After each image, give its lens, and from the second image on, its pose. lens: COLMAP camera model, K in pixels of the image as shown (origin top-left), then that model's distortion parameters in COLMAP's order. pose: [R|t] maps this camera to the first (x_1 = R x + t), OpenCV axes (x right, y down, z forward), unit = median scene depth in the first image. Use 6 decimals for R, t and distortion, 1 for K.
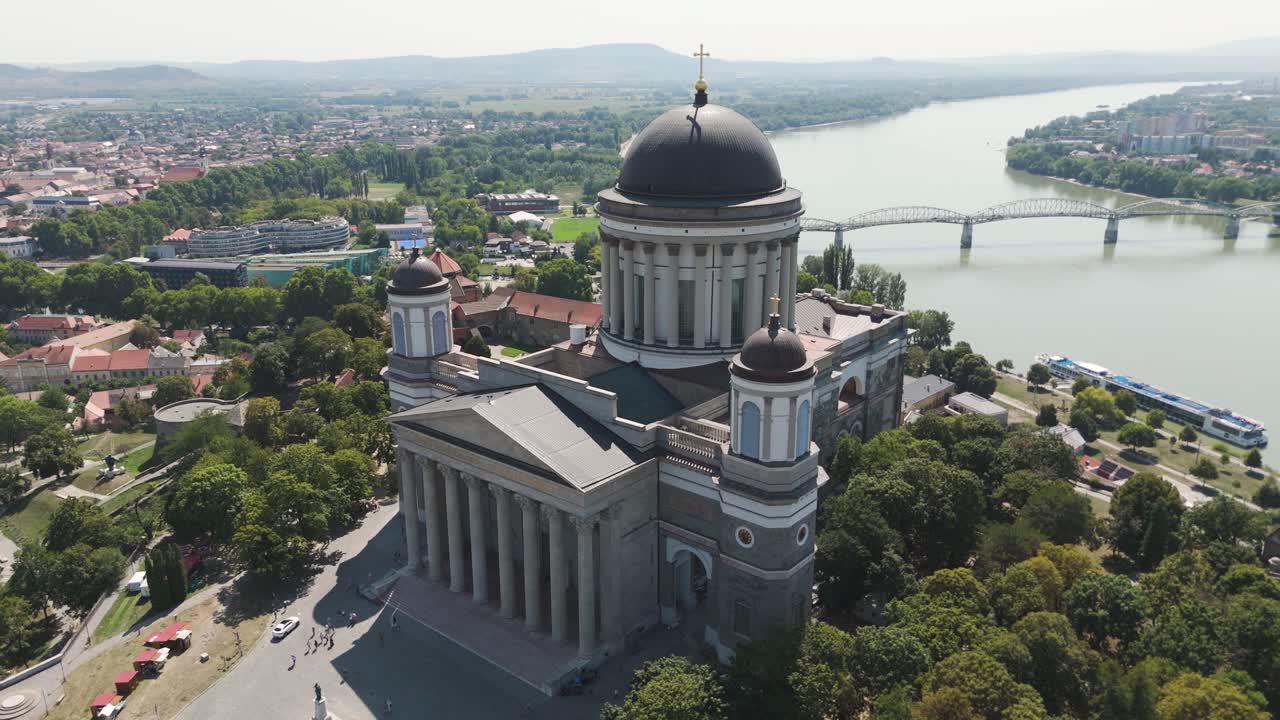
lens RADIAL K [[945.5, 0, 640.0], [0, 945.5, 360.0], [0, 0, 1]] dist [0.032073, -0.010362]
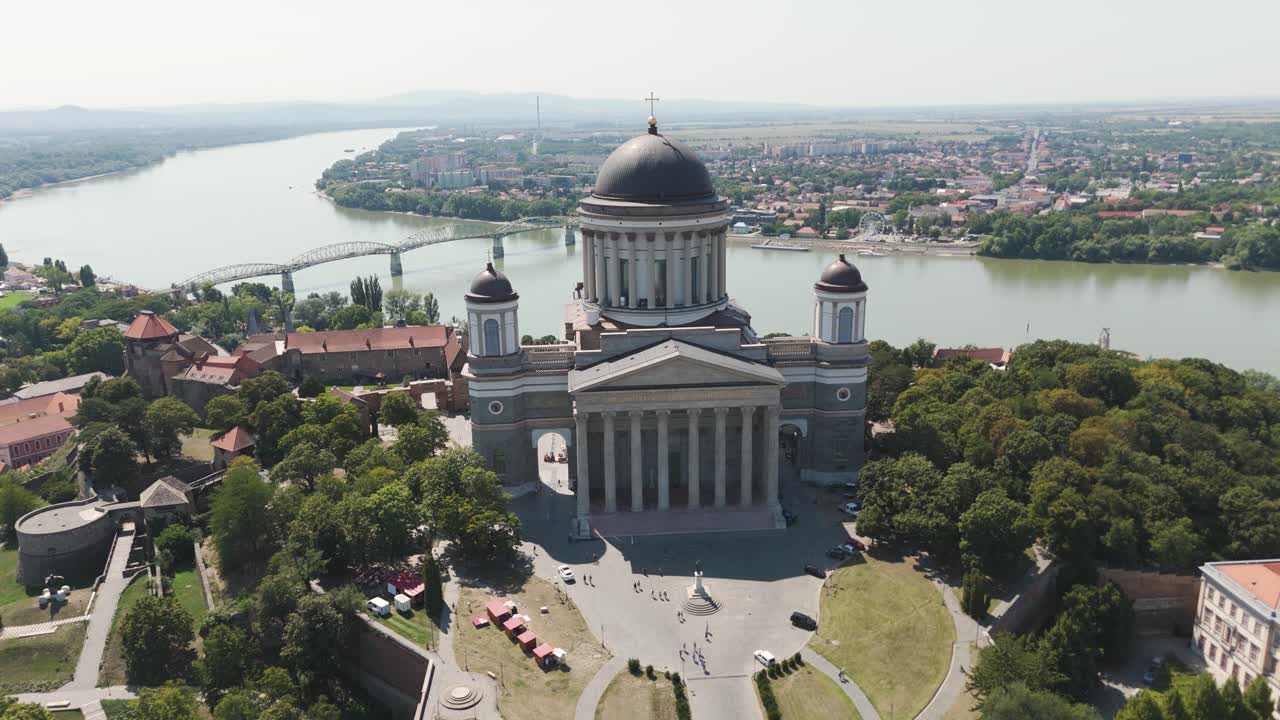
lens RADIAL K [[945.5, 0, 640.0], [0, 945.5, 360.0], [0, 0, 1]] dist [0.032073, -0.010362]
pose [[0.716727, -0.185018, 0.672362, -0.151439], [0.216763, 0.975509, 0.037371, -0.000684], [-0.662809, 0.118958, 0.739278, 0.004022]]
